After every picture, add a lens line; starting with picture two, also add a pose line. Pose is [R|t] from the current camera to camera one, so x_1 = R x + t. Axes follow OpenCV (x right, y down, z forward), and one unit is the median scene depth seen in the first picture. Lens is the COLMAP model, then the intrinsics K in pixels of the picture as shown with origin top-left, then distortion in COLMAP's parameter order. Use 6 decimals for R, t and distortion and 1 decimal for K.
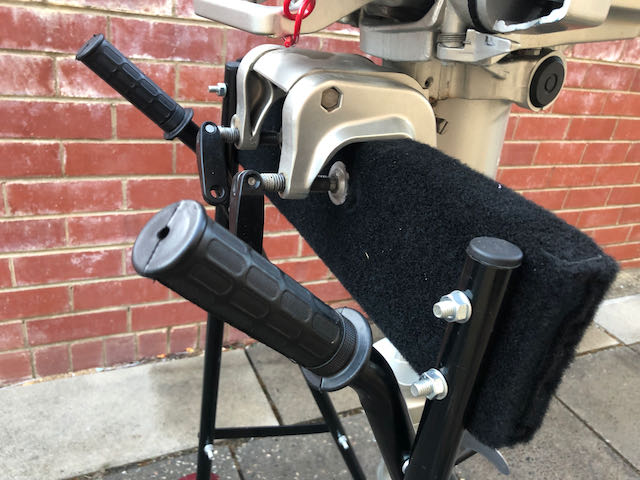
lens RADIAL K [[528.9, 0, 314.5], [0, 528.9, 235.3], [0, 0, 1]] dist [0.006650, -0.003396]
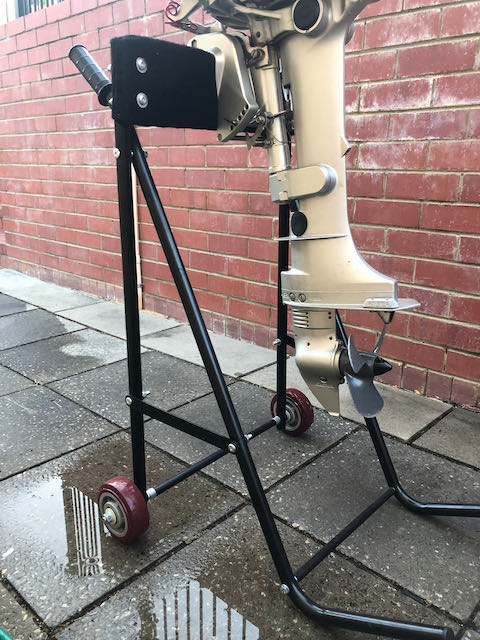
lens RADIAL K [[524.5, 0, 238.2], [0, 524.5, 323.4], [0, 0, 1]] dist [0.016369, 0.003640]
pose [[0.377010, 0.141910, -0.915273, 0.791319], [-0.370088, 0.928959, -0.008411, 0.280016], [0.849058, 0.341902, 0.402745, 0.178894]]
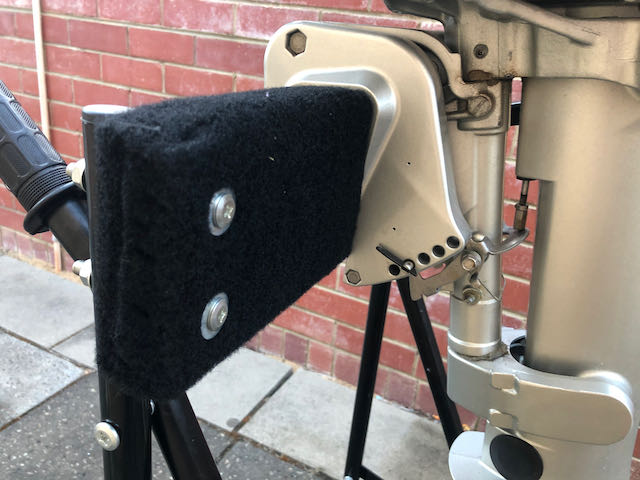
lens RADIAL K [[533.1, 0, 316.9], [0, 533.1, 237.6], [0, 0, 1]] dist [0.009110, 0.000221]
pose [[0.628733, 0.226283, -0.743969, 0.259646], [-0.357247, 0.933839, -0.017879, 0.023046], [0.690702, 0.277022, 0.667975, 0.137352]]
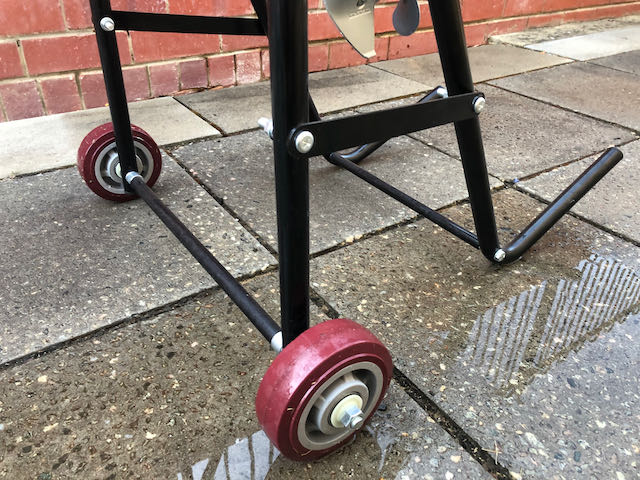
lens RADIAL K [[528.7, 0, 316.6], [0, 528.7, 233.2], [0, 0, 1]] dist [0.013036, -0.003316]
pose [[0.980506, -0.182115, 0.073765, -0.005184], [0.173099, 0.978252, 0.114275, 0.461067], [-0.092972, -0.099279, 0.990707, 0.103005]]
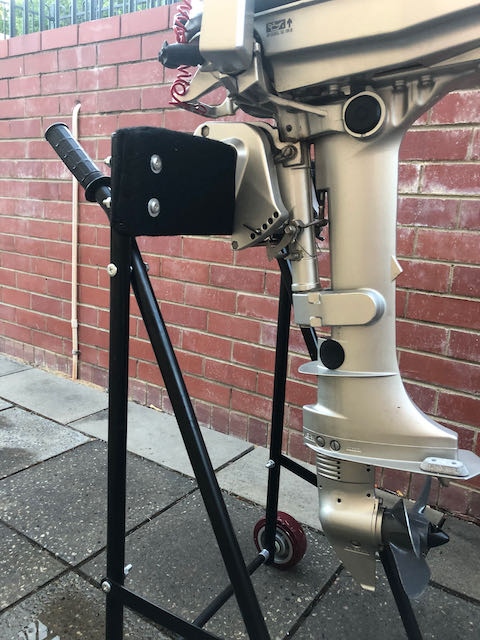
lens RADIAL K [[525.0, 0, 232.8], [0, 525.0, 316.2], [0, 0, 1]] dist [0.013560, -0.001322]
pose [[0.504643, 0.077395, -0.859852, 0.574578], [-0.372569, 0.917980, -0.136032, 0.192745], [0.778799, 0.389002, 0.492087, 0.100206]]
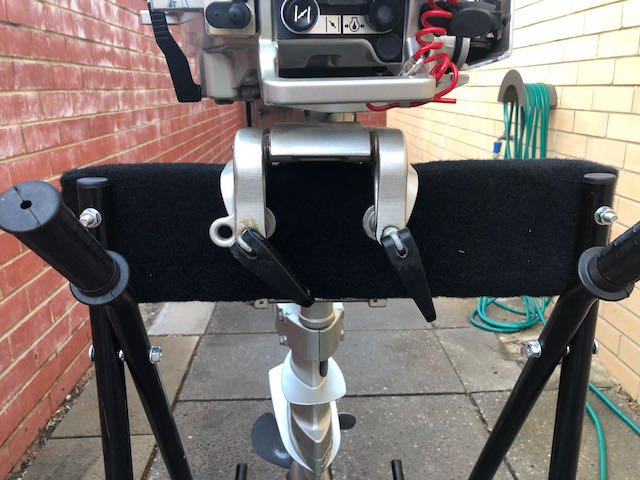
lens RADIAL K [[533.1, 0, 316.9], [0, 533.1, 237.6], [0, 0, 1]] dist [0.009110, 0.000221]
pose [[0.387777, -0.383995, 0.837960, -0.324119], [0.462048, 0.867608, 0.183763, -0.117056], [-0.797584, 0.315919, 0.513862, 0.180413]]
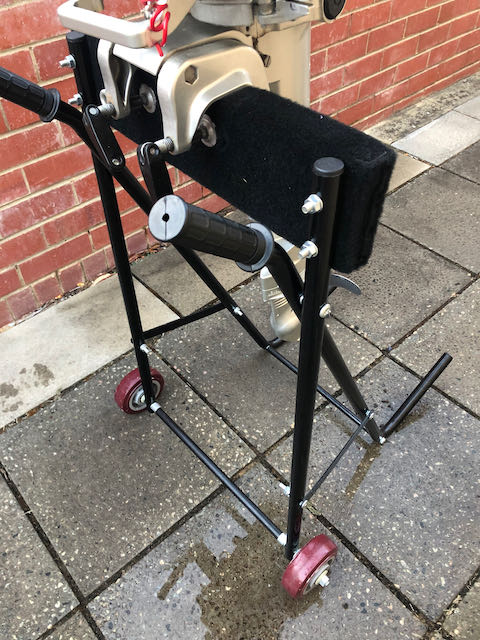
lens RADIAL K [[527.9, 0, 230.0], [0, 527.9, 315.3], [0, 0, 1]] dist [0.011130, 0.005360]
pose [[0.946951, -0.311233, 0.080114, -0.054314], [0.264240, 0.895899, 0.357131, -0.050434], [-0.182925, -0.317016, 0.930612, -0.149822]]
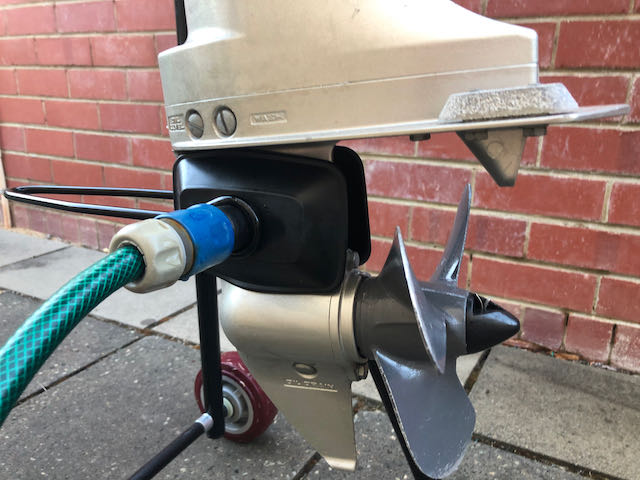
lens RADIAL K [[535.3, 0, 320.2], [0, 535.3, 233.2], [0, 0, 1]] dist [0.006830, 0.016993]
pose [[0.591773, 0.103072, -0.799488, 0.341620], [-0.297533, 0.949690, -0.097795, 0.261357], [0.749185, 0.295747, 0.592668, 0.458979]]
